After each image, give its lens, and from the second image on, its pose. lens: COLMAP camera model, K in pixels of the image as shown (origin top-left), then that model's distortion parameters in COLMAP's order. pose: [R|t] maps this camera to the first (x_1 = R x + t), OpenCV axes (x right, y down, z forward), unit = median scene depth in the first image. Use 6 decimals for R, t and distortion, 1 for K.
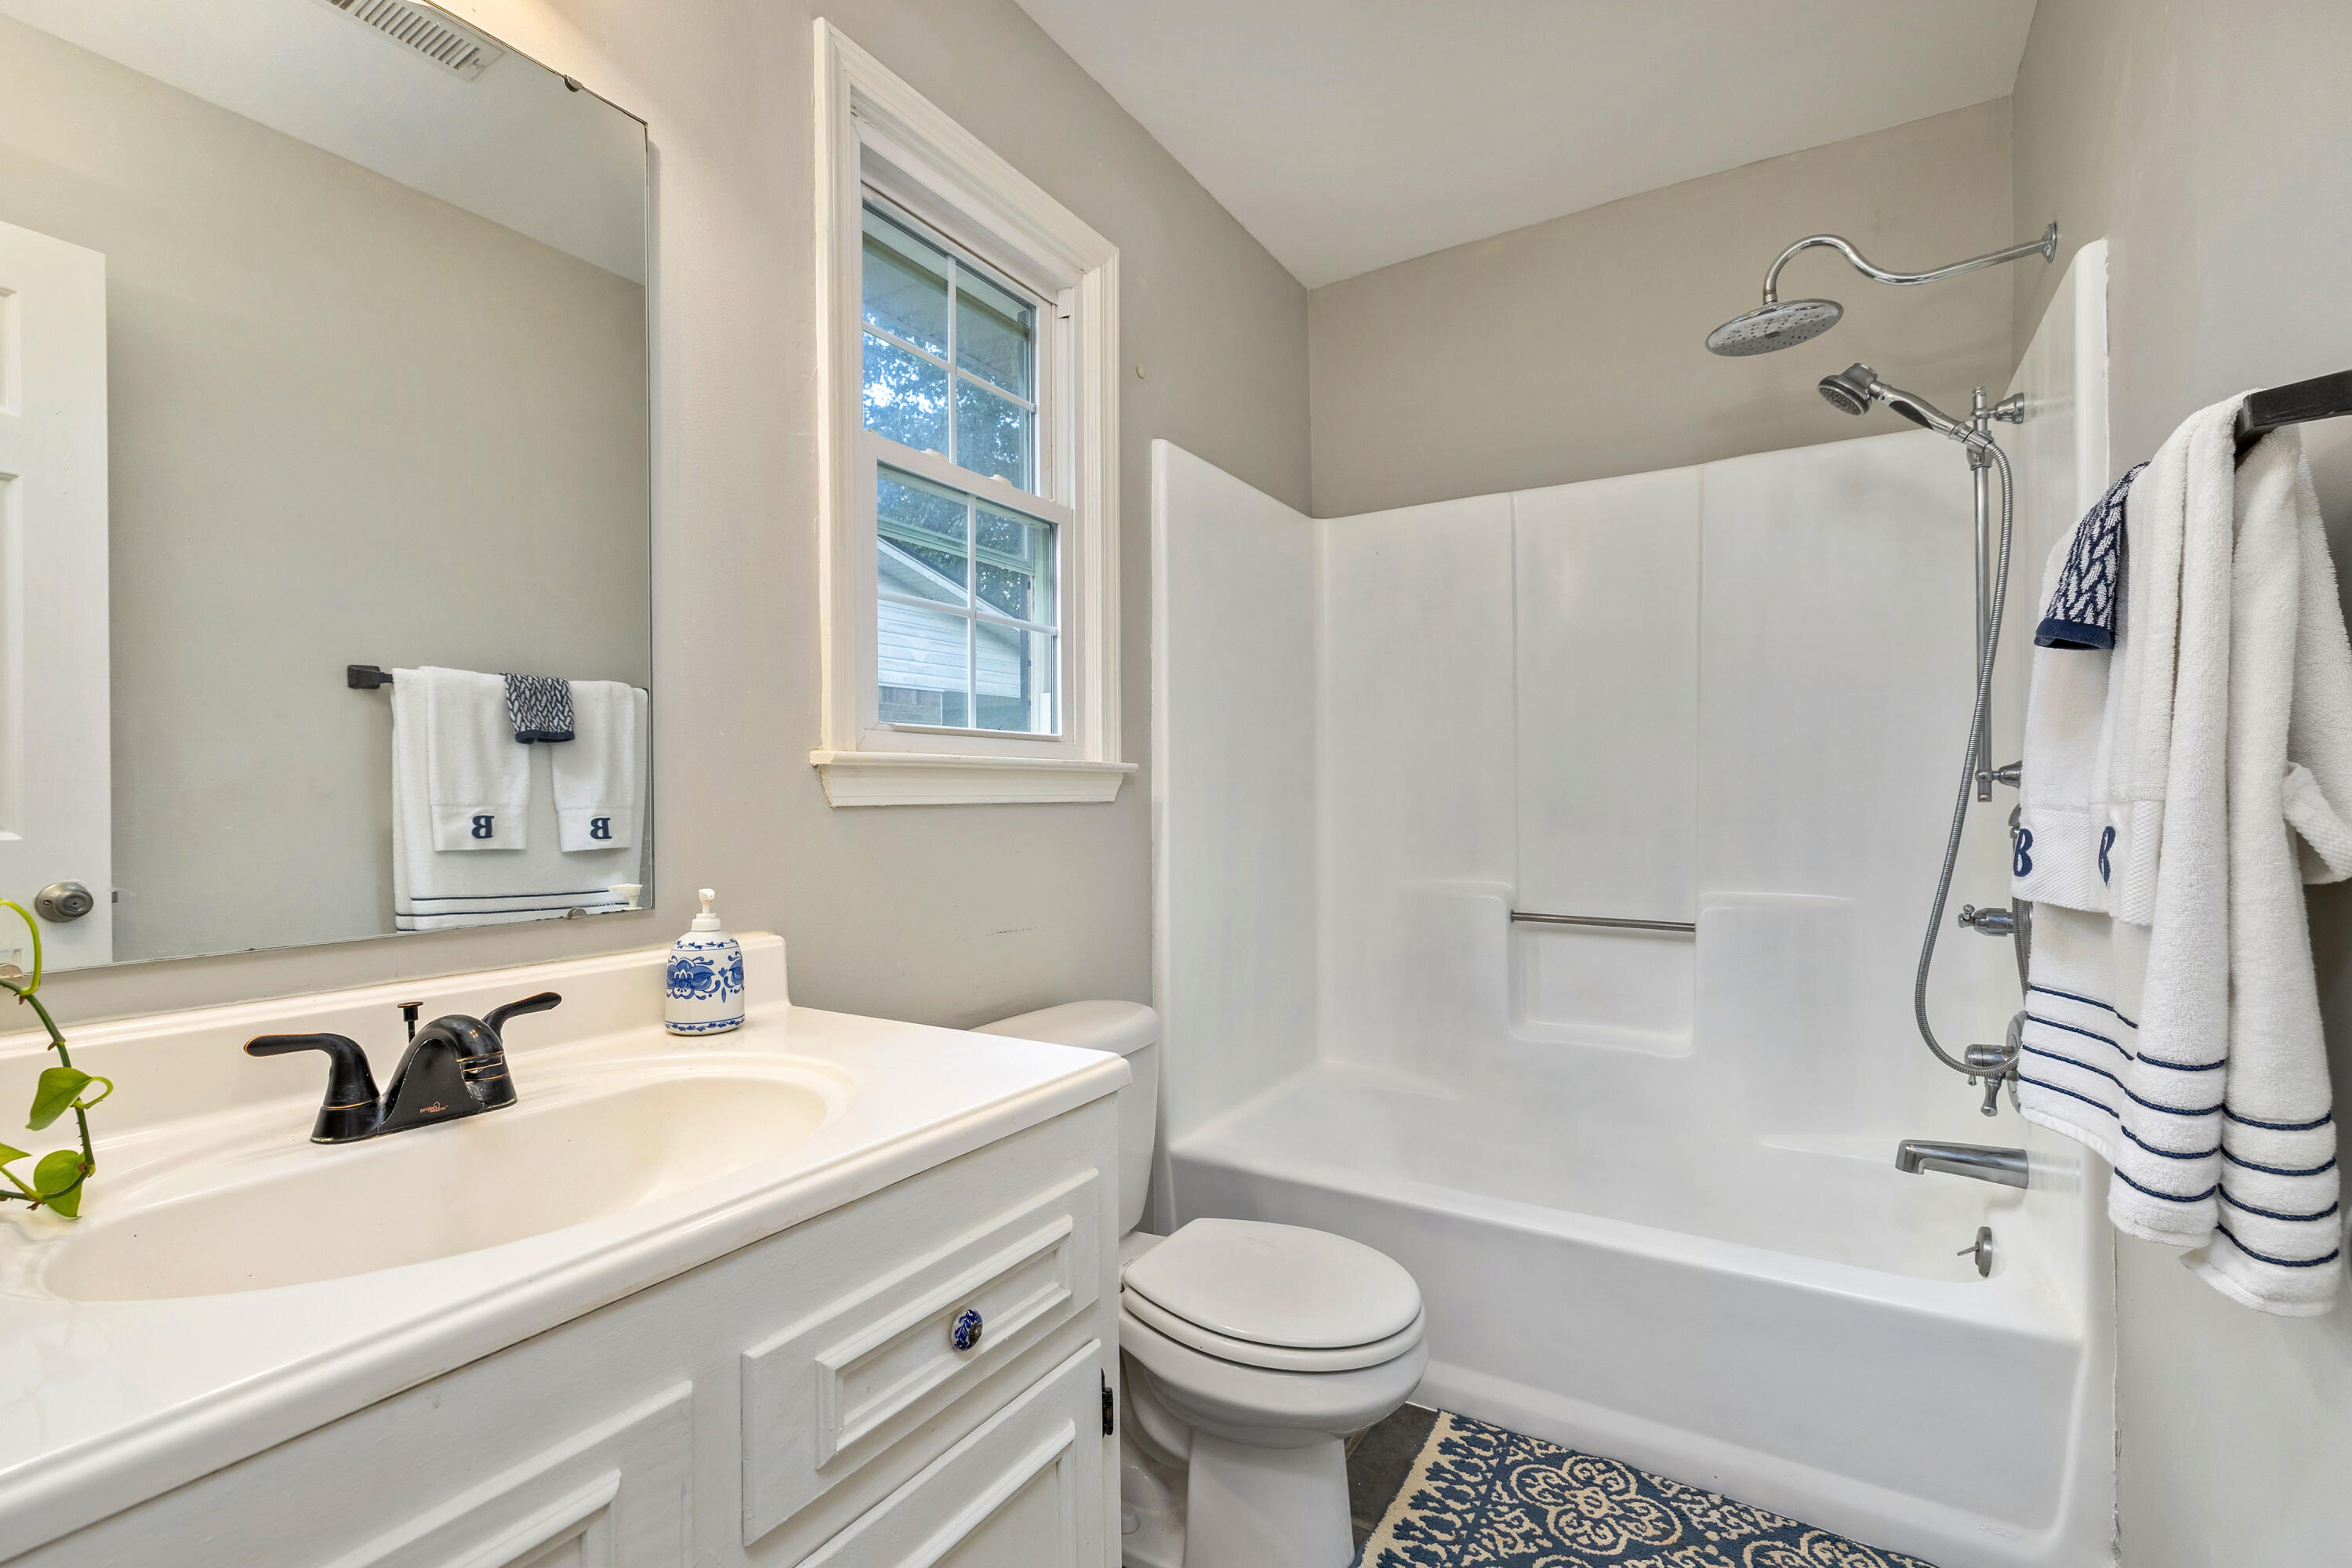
lens RADIAL K [[1024.7, 0, 1171.7], [0, 1024.7, 797.1], [0, 0, 1]] dist [-0.001170, 0.000433]
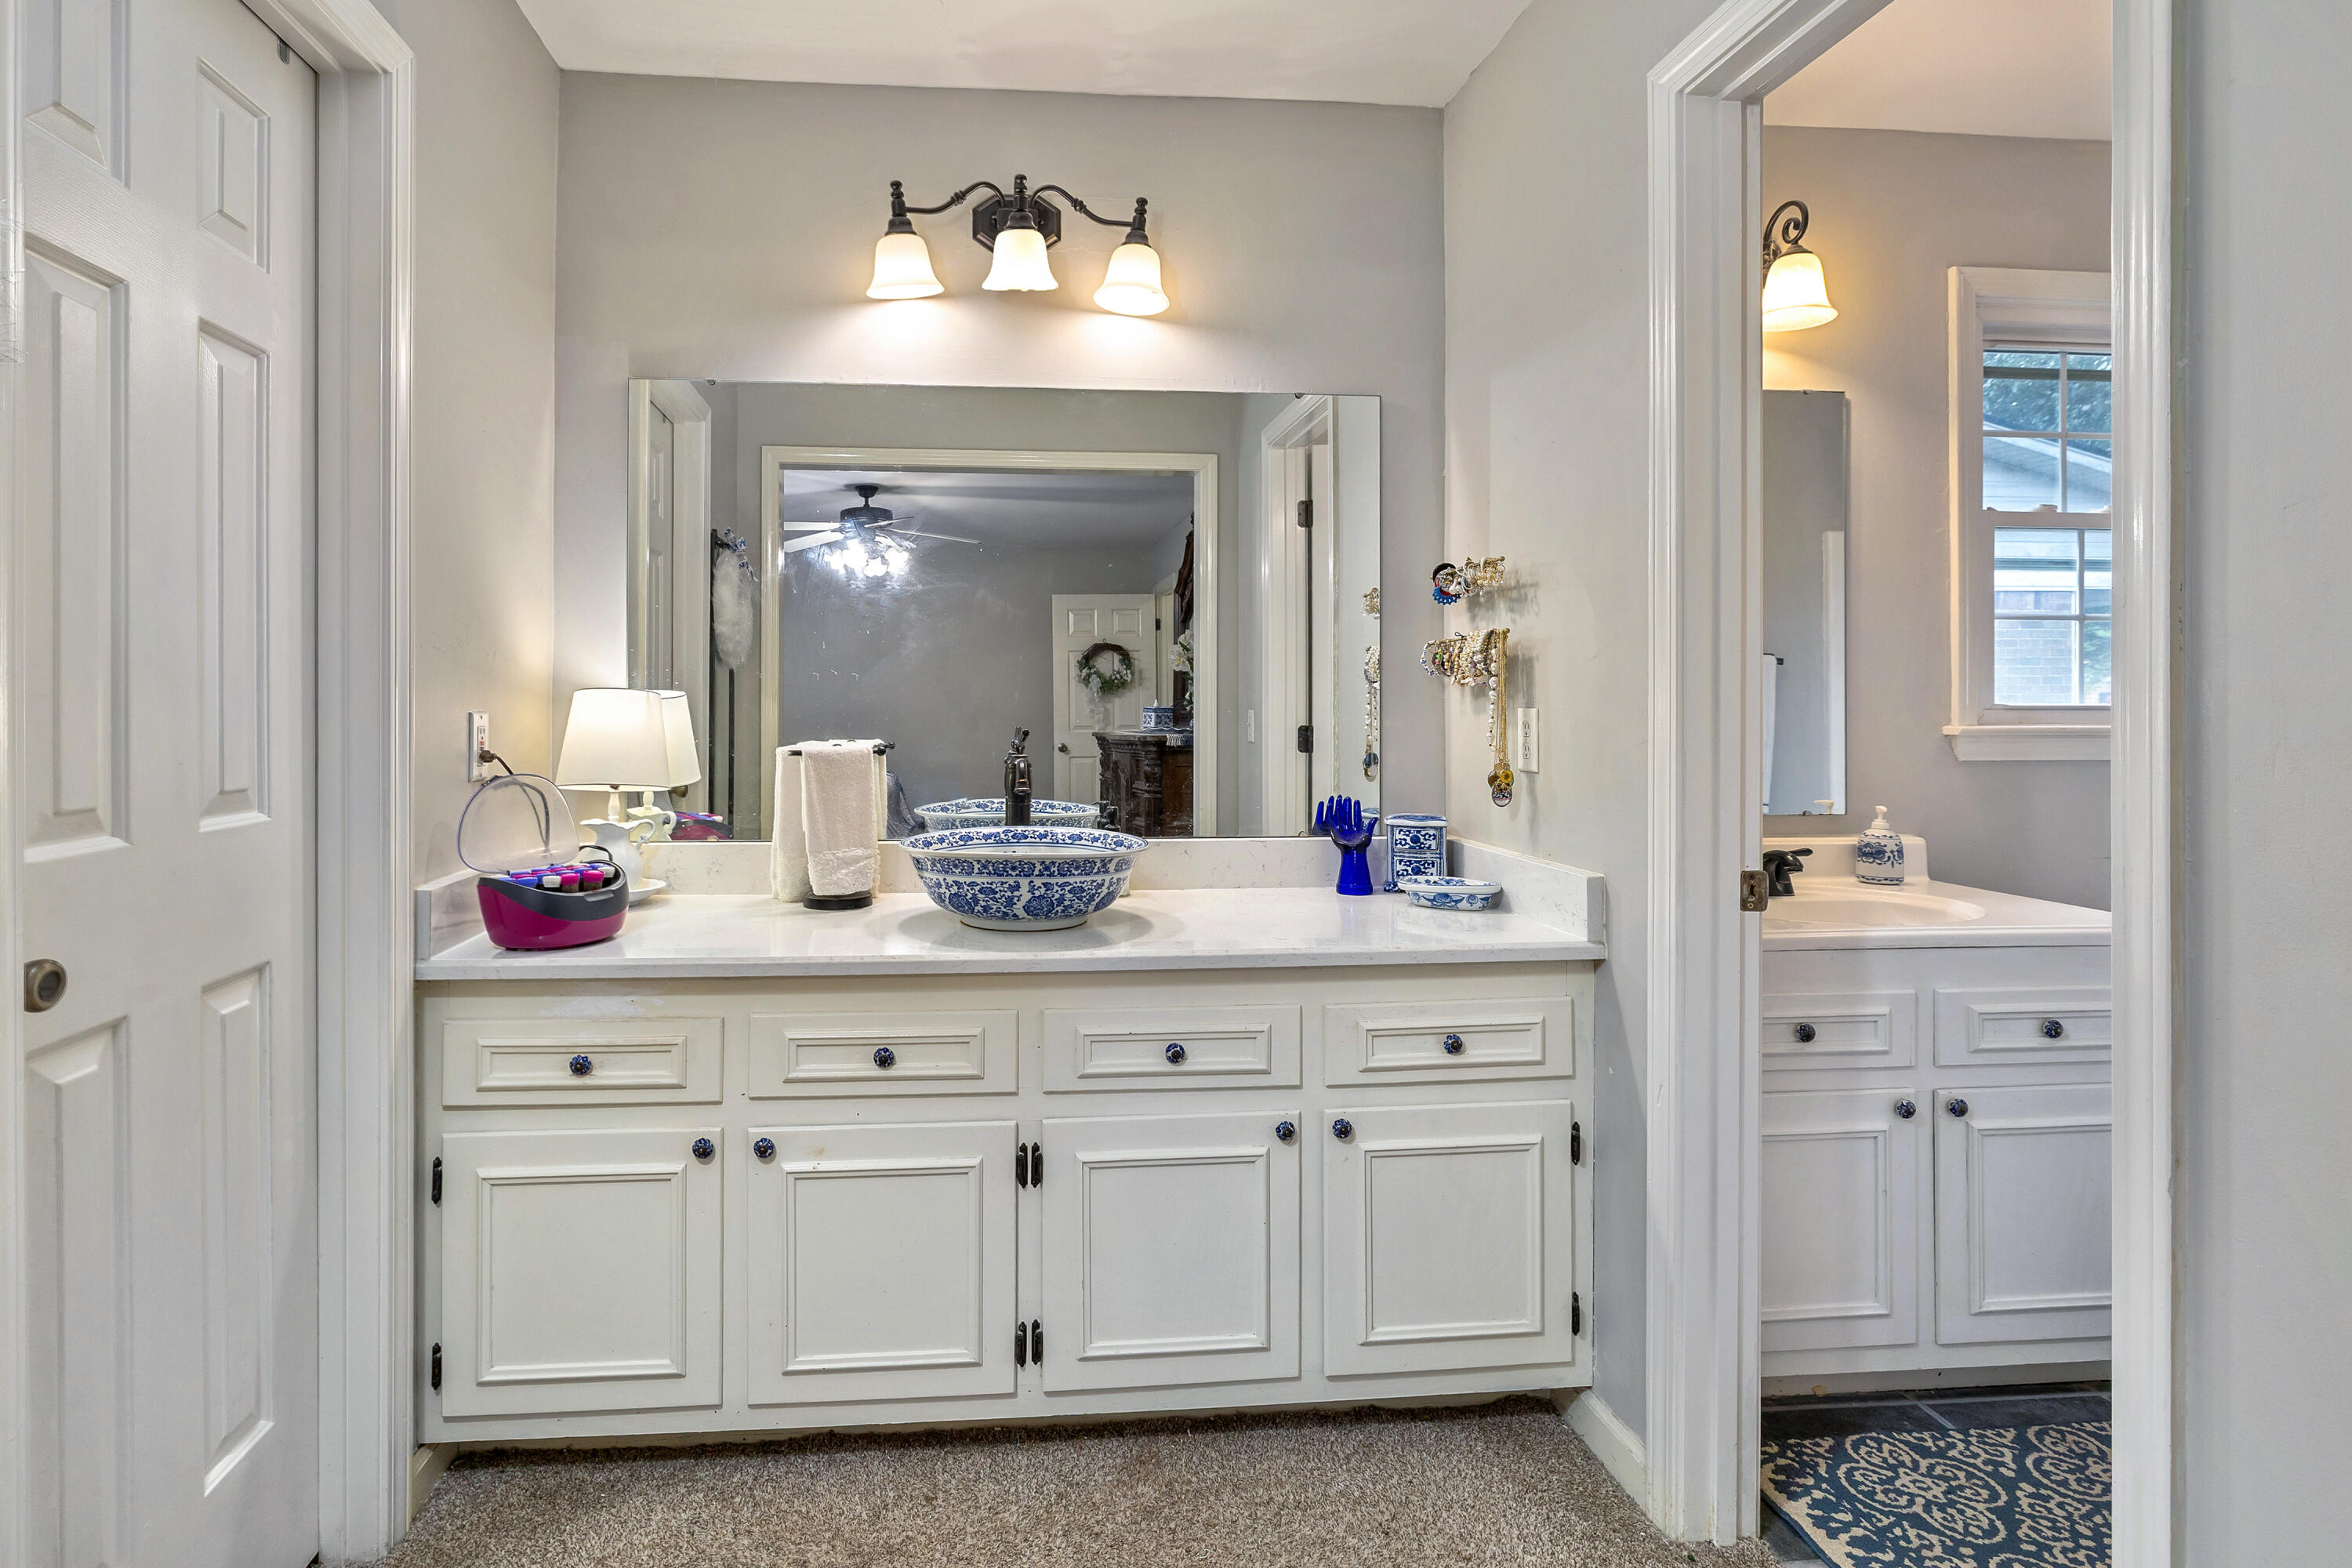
lens RADIAL K [[1074.2, 0, 1119.1], [0, 1074.2, 705.1], [0, 0, 1]] dist [-0.003419, -0.000476]
pose [[0.581197, 0.008300, -0.813721, 0.320631], [-0.004877, 0.999966, 0.006716, -0.099734], [0.813748, 0.000065, 0.581217, -1.247008]]
